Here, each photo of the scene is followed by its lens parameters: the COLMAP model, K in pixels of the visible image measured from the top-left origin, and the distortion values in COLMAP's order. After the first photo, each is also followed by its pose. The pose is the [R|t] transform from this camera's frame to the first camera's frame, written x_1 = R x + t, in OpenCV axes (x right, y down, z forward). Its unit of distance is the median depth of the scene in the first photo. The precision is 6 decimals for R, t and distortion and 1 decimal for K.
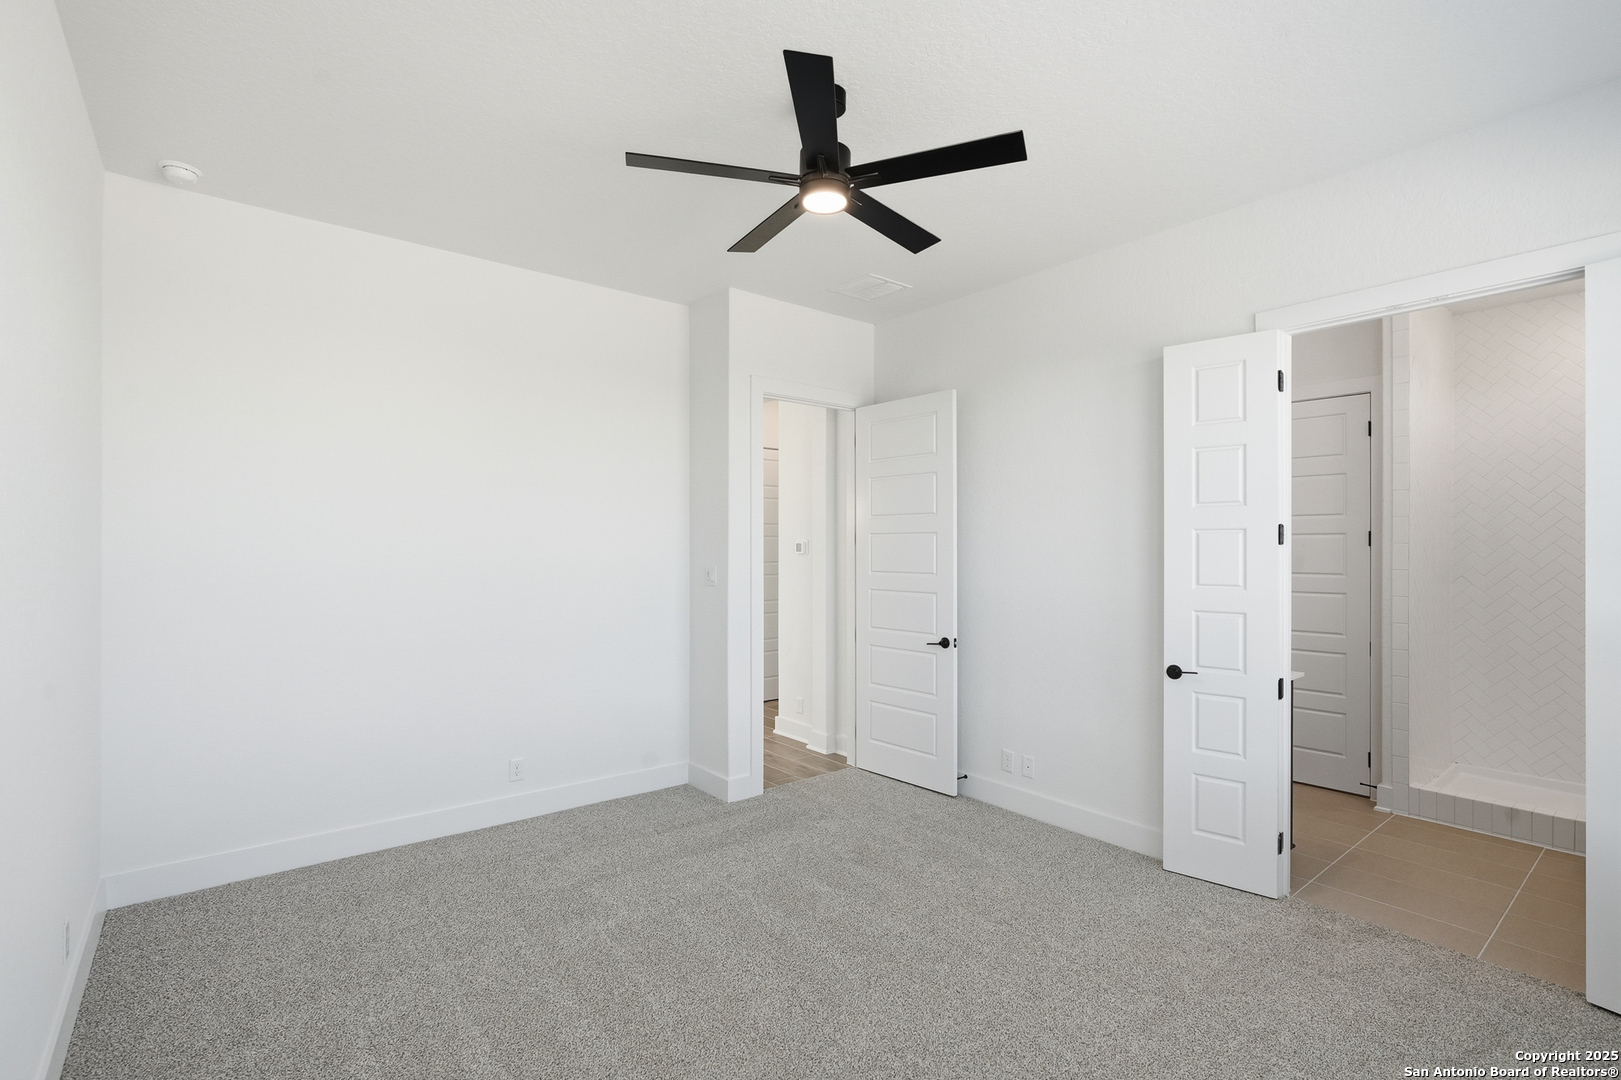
lens RADIAL K [[735.6, 0, 806.1], [0, 735.6, 538.1], [0, 0, 1]] dist [0.000948, 0.000491]
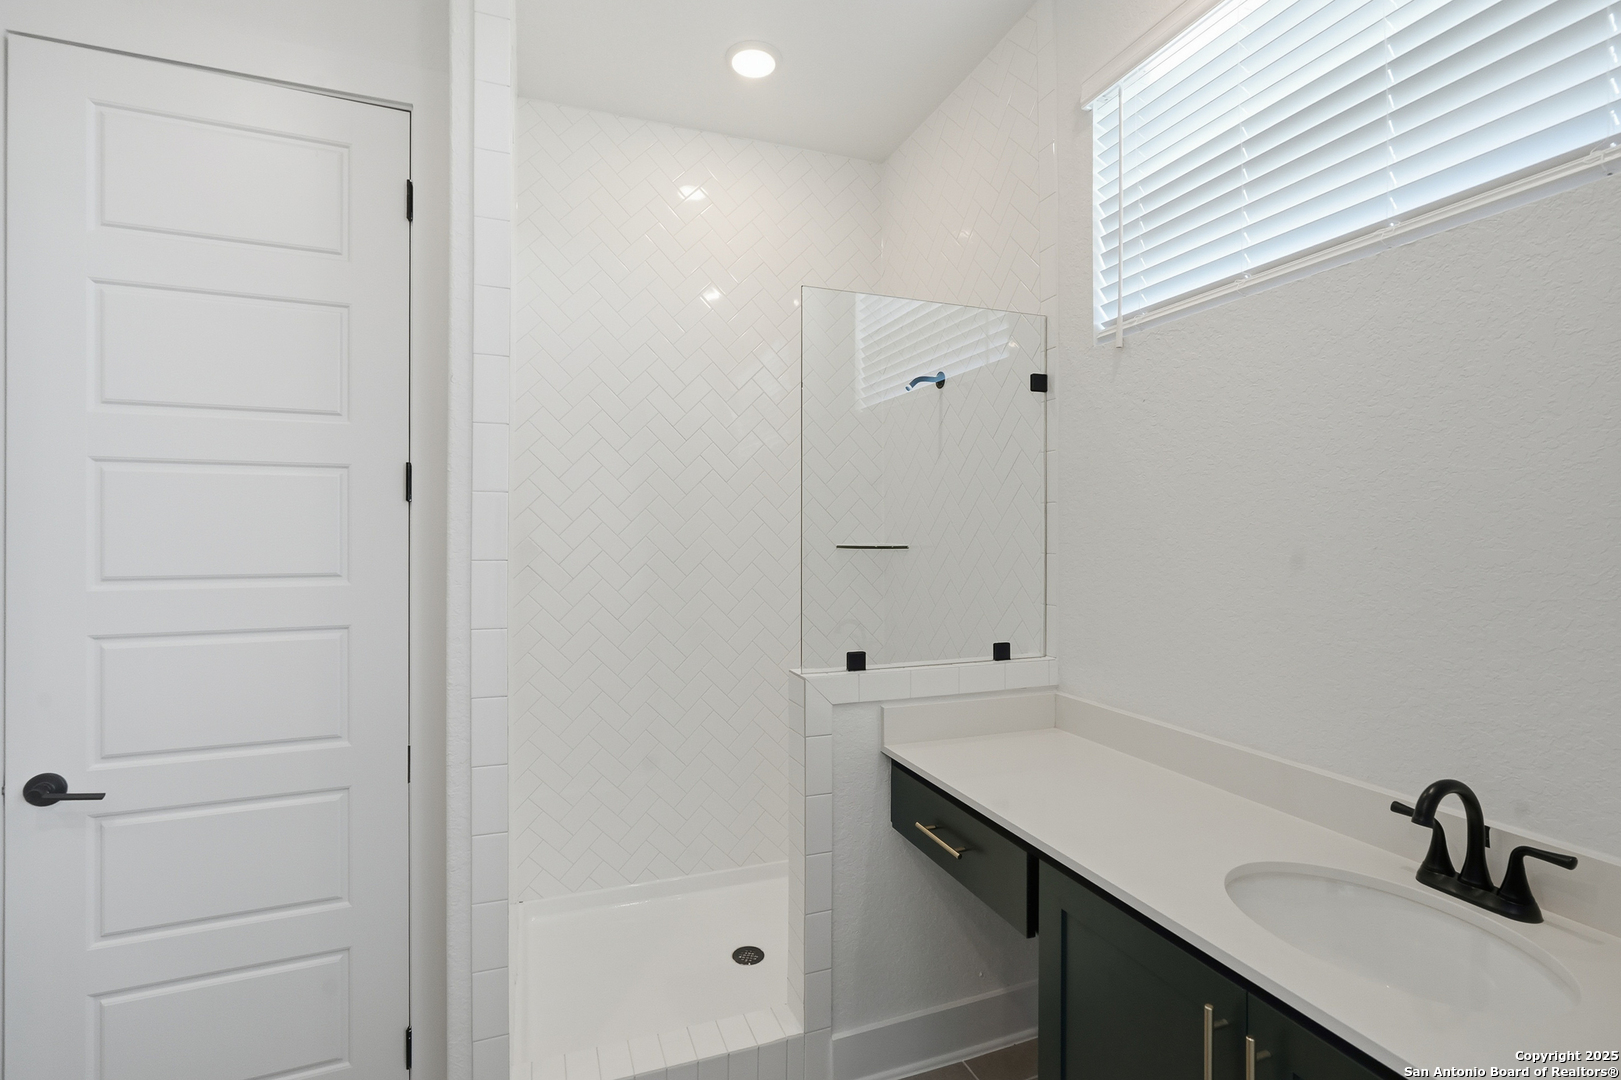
lens RADIAL K [[735.6, 0, 806.1], [0, 735.6, 538.1], [0, 0, 1]] dist [0.000948, 0.000491]
pose [[0.313917, -0.005586, 0.949434, 0.479021], [-0.003626, 0.999968, 0.007083, 0.027312], [-0.949444, -0.005666, 0.313887, 0.703948]]
